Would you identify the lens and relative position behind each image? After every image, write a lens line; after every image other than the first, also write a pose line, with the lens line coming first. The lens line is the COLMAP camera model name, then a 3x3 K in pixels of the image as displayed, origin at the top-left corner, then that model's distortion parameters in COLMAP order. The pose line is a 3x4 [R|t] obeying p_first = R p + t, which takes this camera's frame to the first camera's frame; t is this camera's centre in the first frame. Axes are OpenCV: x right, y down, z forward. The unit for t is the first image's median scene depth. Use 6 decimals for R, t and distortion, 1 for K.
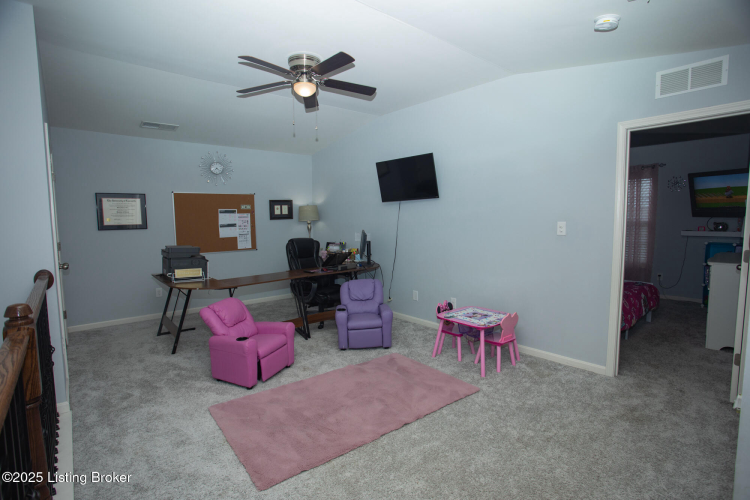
lens RADIAL K [[370.0, 0, 381.6], [0, 370.0, 249.5], [0, 0, 1]] dist [-0.074152, 0.035140]
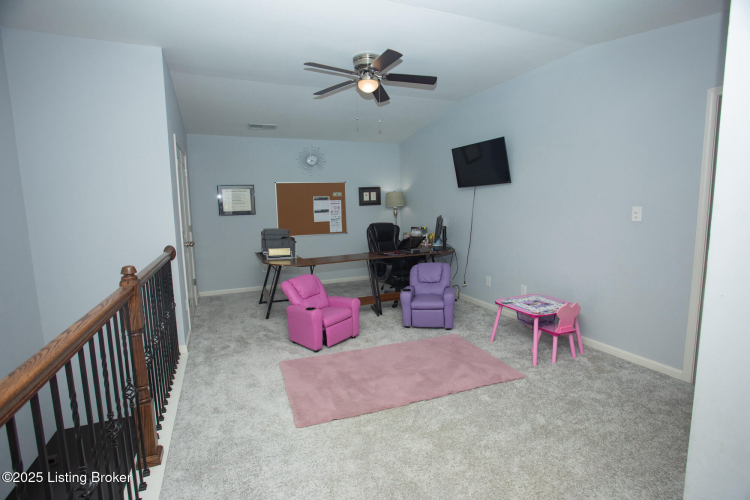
lens RADIAL K [[370.0, 0, 381.6], [0, 370.0, 249.5], [0, 0, 1]] dist [-0.074152, 0.035140]
pose [[0.954130, 0.026775, -0.298191, 0.155317], [-0.014880, 0.999003, 0.042091, 0.002045], [0.299021, -0.035723, 0.953578, -0.042946]]
